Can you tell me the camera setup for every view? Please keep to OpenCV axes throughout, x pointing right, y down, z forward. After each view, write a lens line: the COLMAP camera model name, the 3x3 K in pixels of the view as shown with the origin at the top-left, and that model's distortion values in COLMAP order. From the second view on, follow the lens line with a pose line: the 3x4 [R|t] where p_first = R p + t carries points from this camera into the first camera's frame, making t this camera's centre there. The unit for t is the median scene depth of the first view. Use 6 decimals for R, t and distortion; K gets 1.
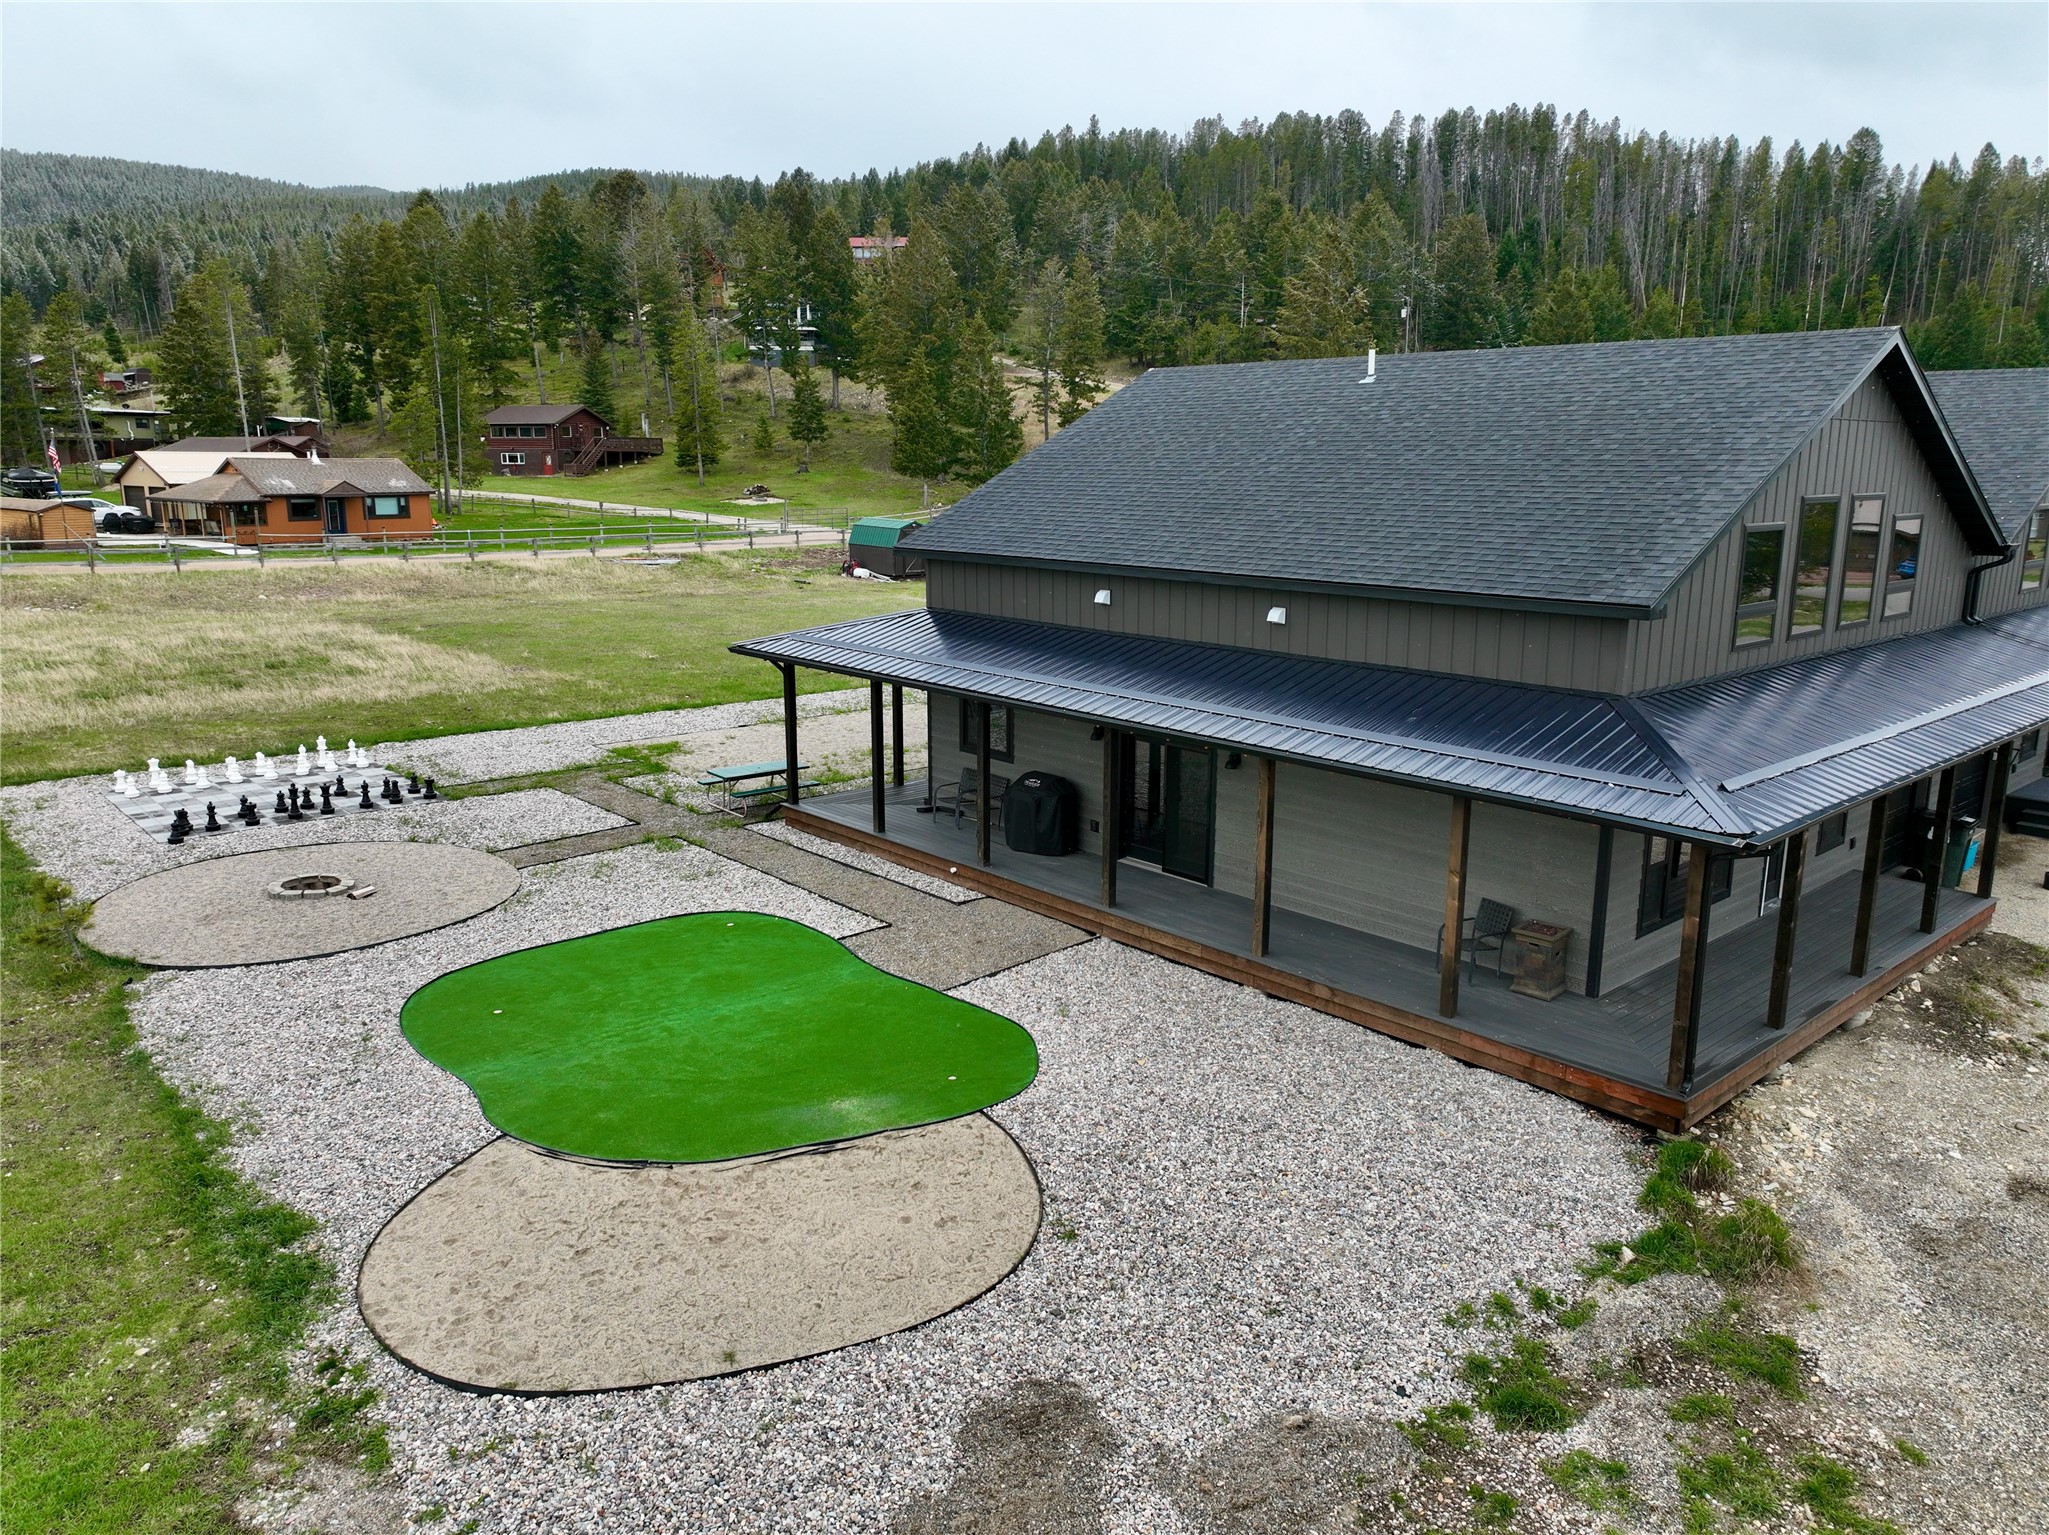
lens RADIAL K [[1433.7, 0, 1039.7], [0, 1433.7, 761.2], [0, 0, 1]] dist [0.001244, 0.013560]
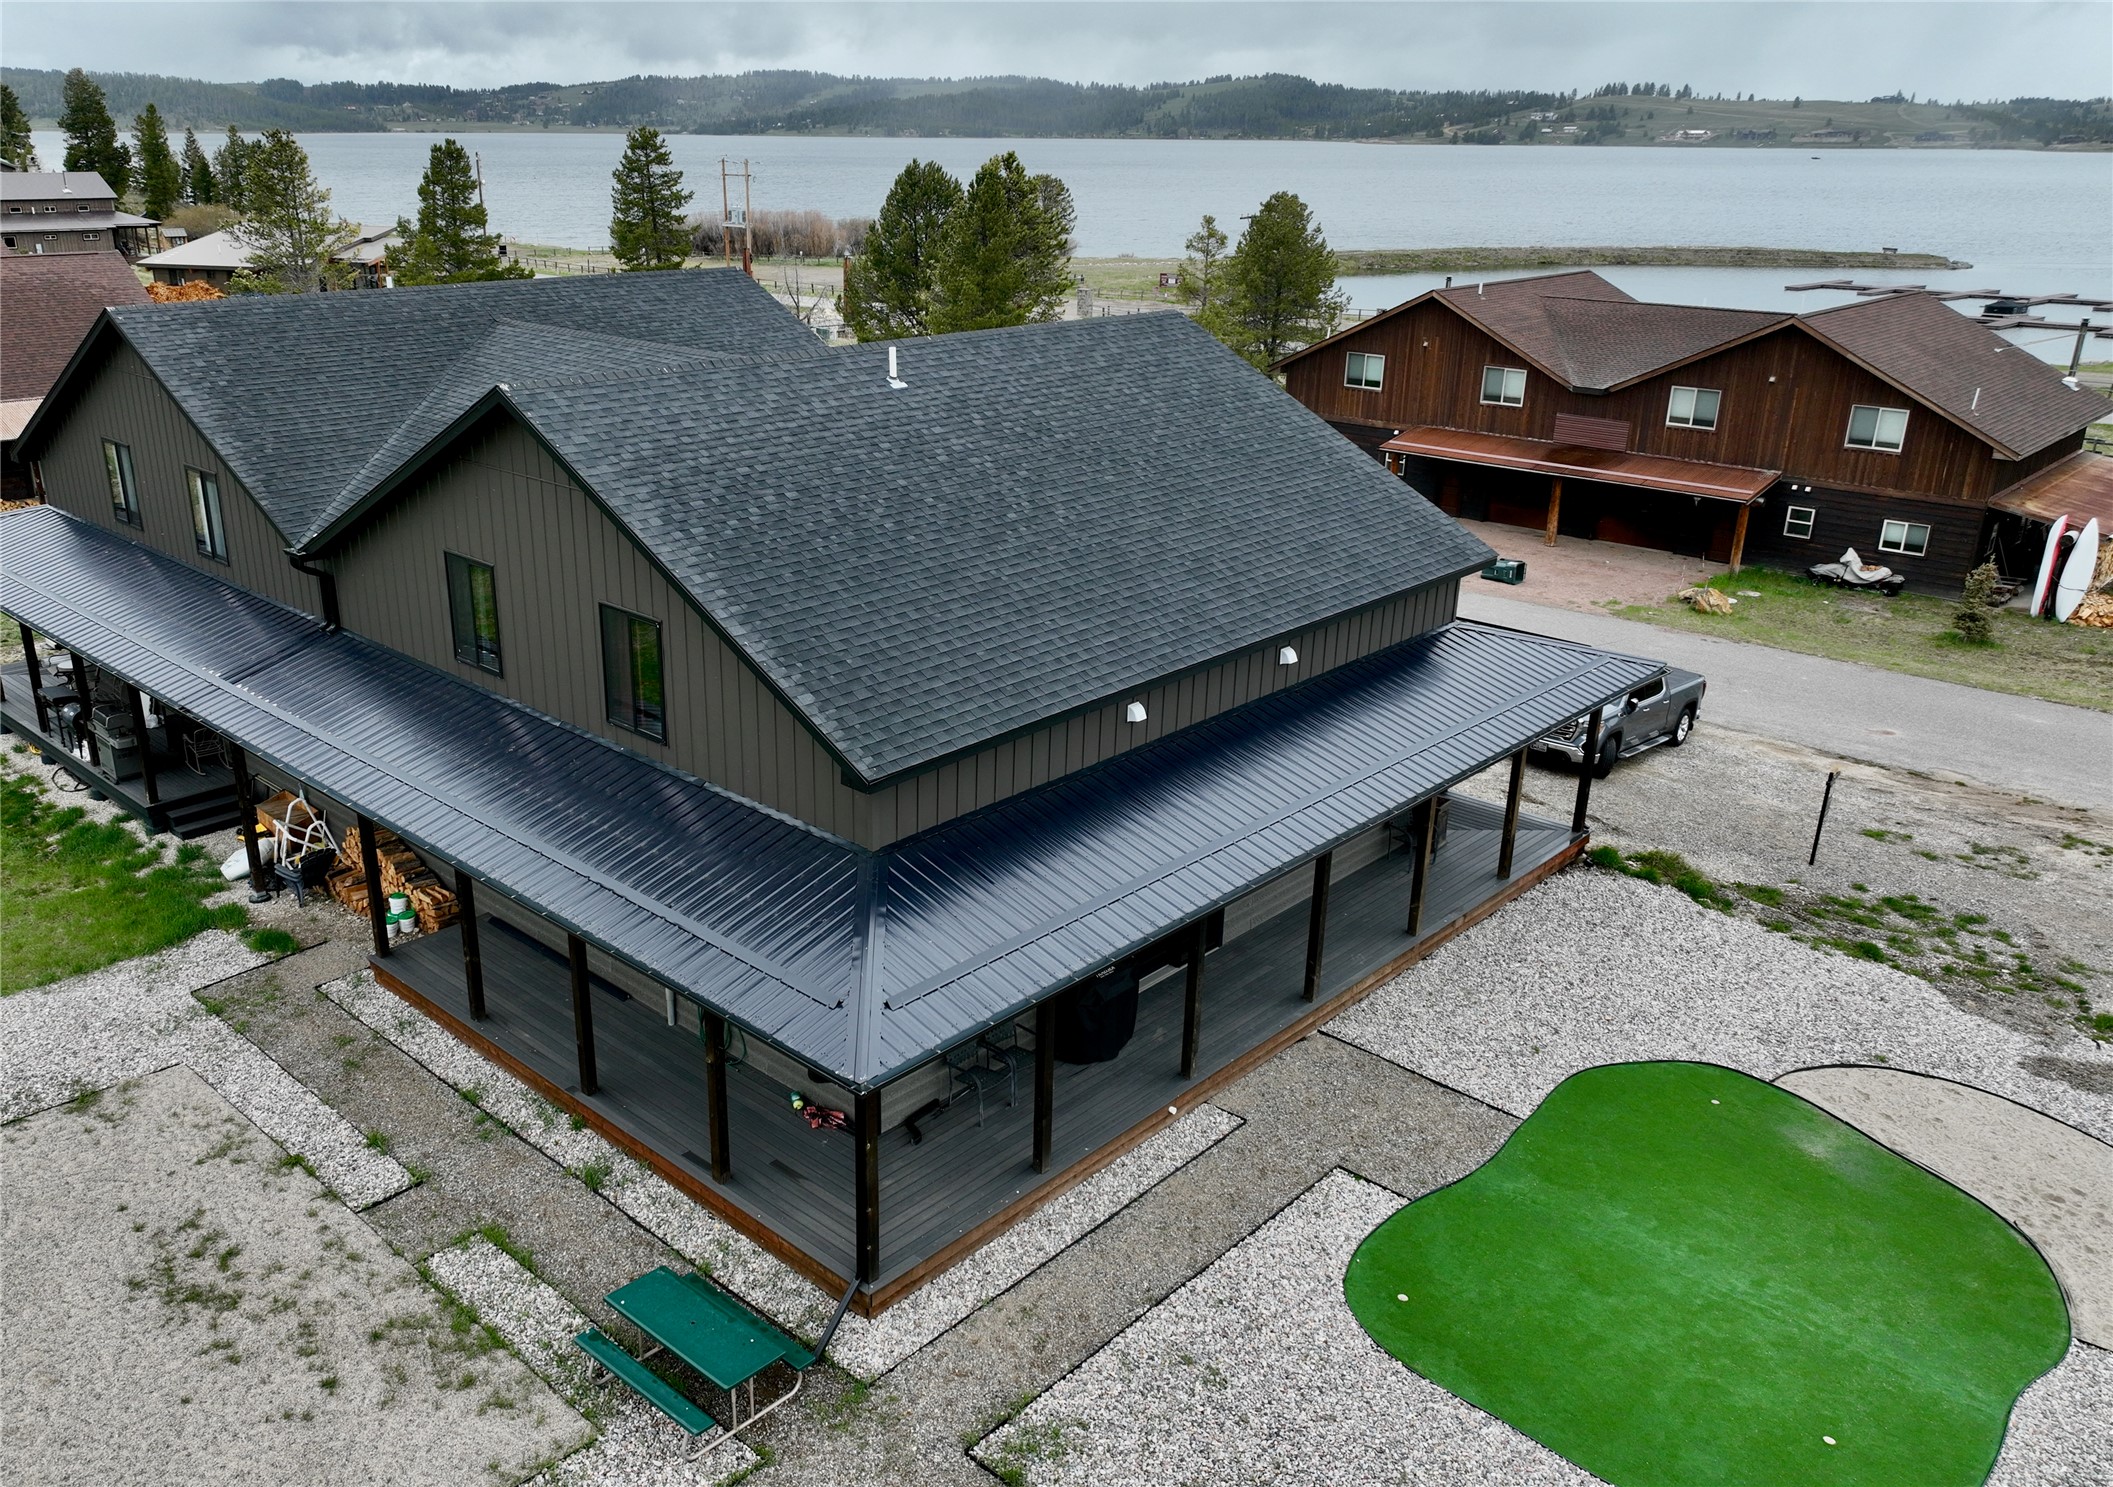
lens RADIAL K [[1657.9, 0, 949.3], [0, 1657.9, 756.1], [0, 0, 1]] dist [-0.006336, 0.030609]
pose [[-0.060343, -0.360139, 0.930945, -0.979843], [0.199501, 0.909475, 0.364765, -0.535485], [-0.978038, 0.207736, 0.016968, 1.289829]]
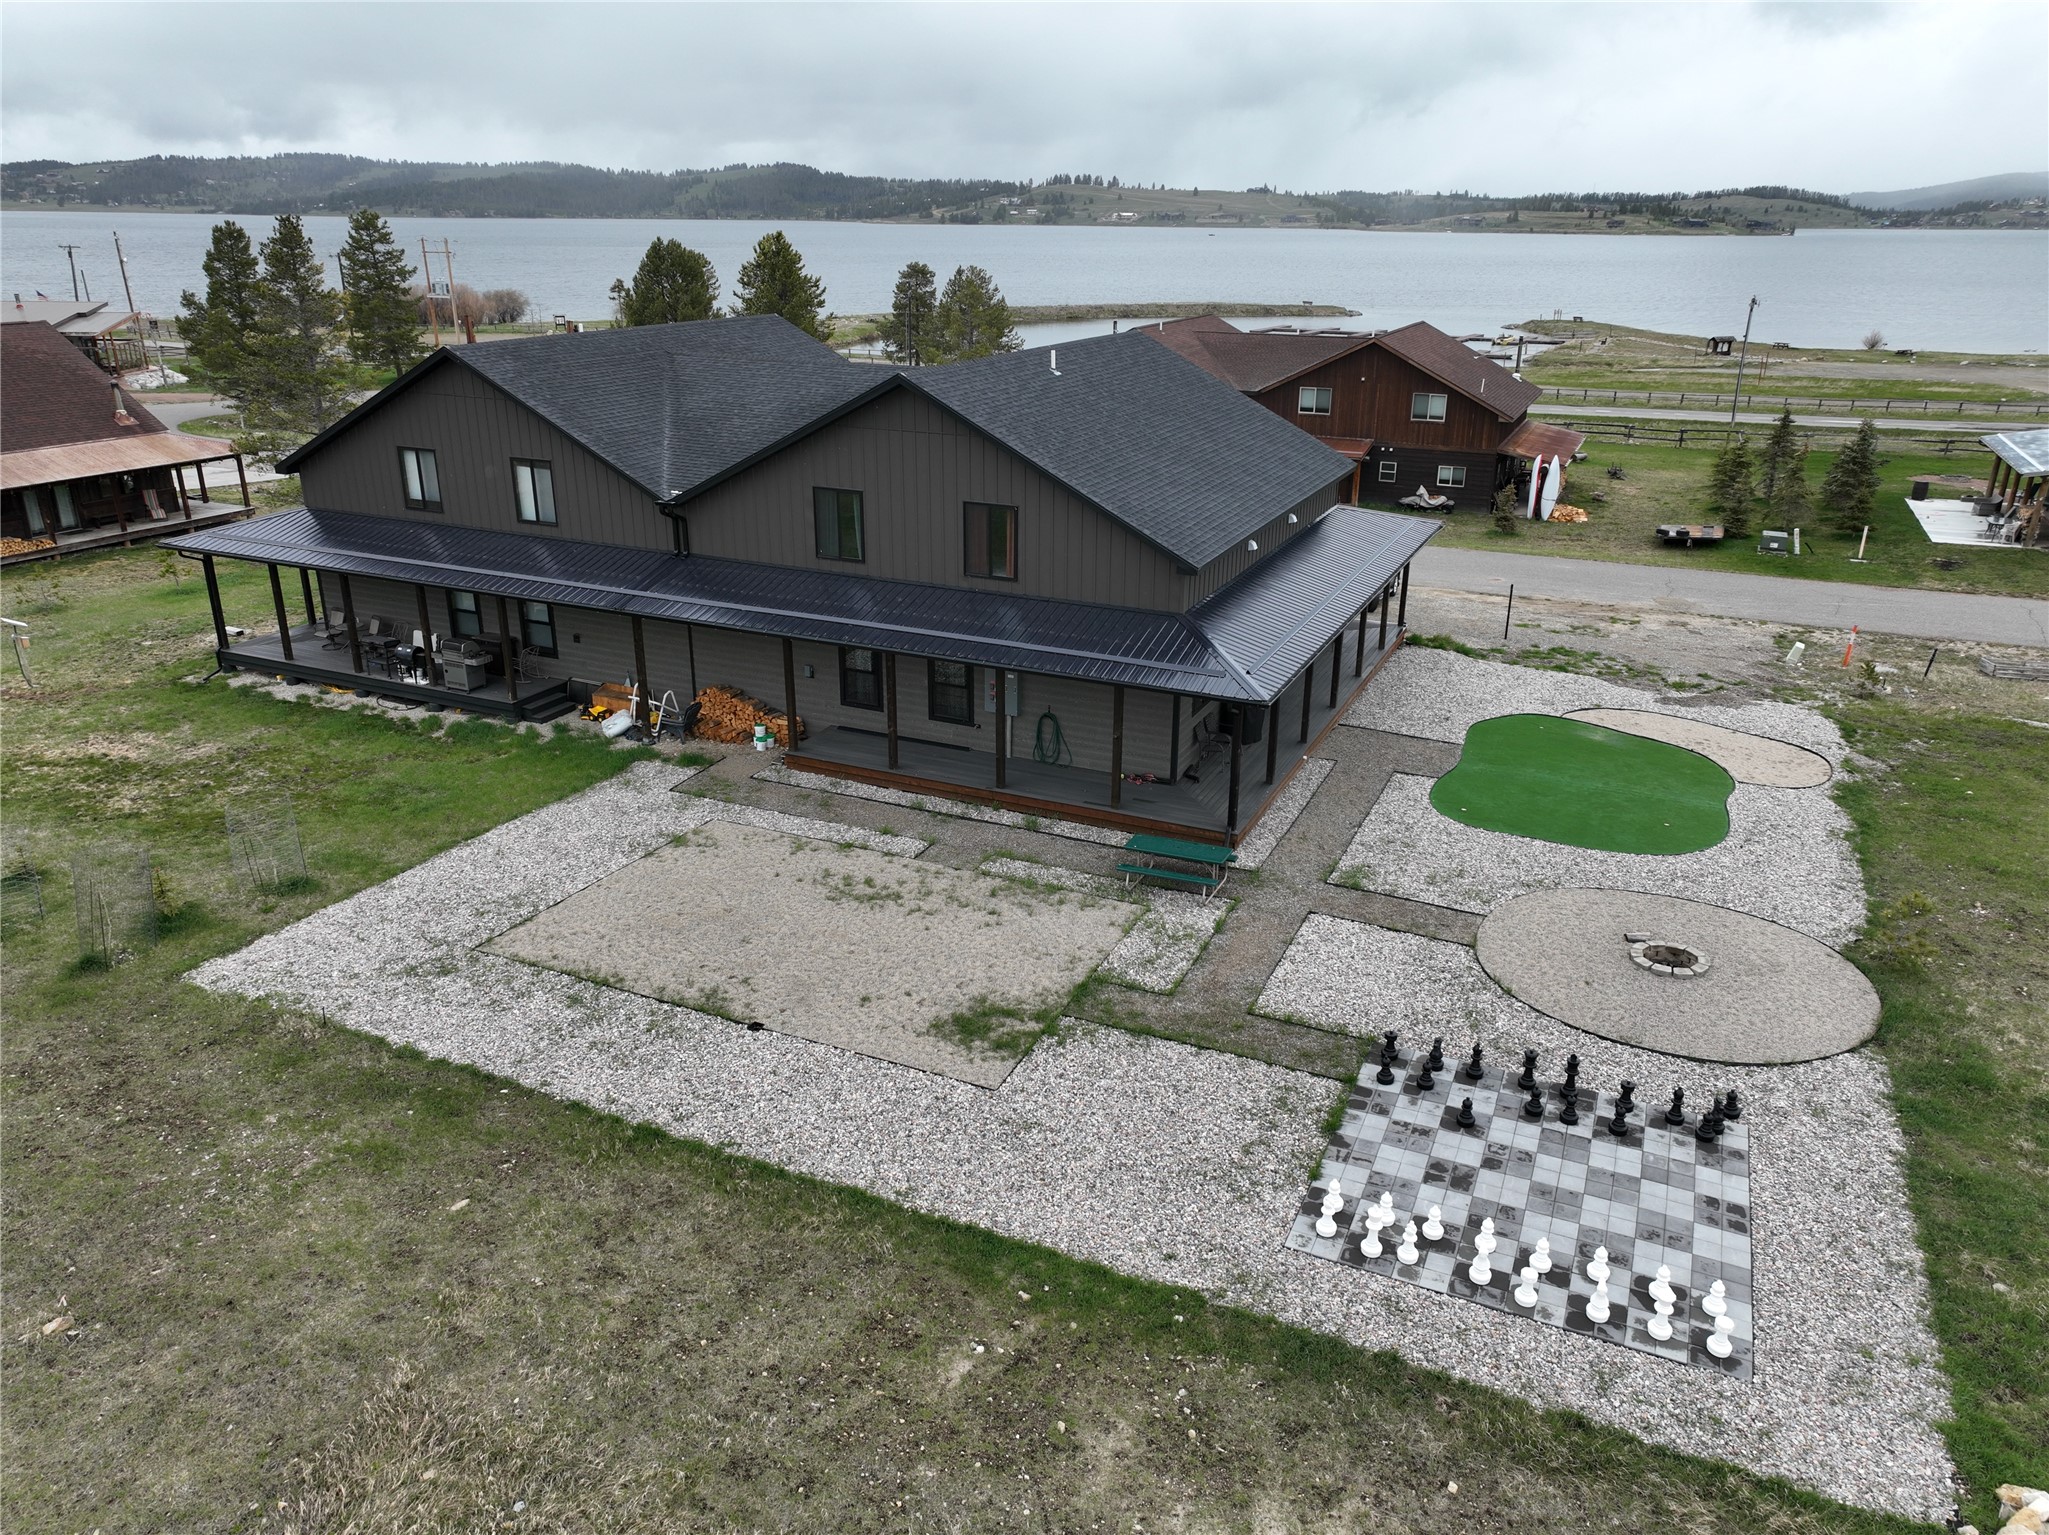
lens RADIAL K [[1433.7, 0, 1034.7], [0, 1433.7, 756.2], [0, 0, 1]] dist [0.001244, 0.013560]
pose [[-0.391011, -0.334285, 0.857533, -1.399167], [0.180533, 0.885755, 0.427605, -0.690077], [-0.902507, 0.322012, -0.285990, 1.986023]]
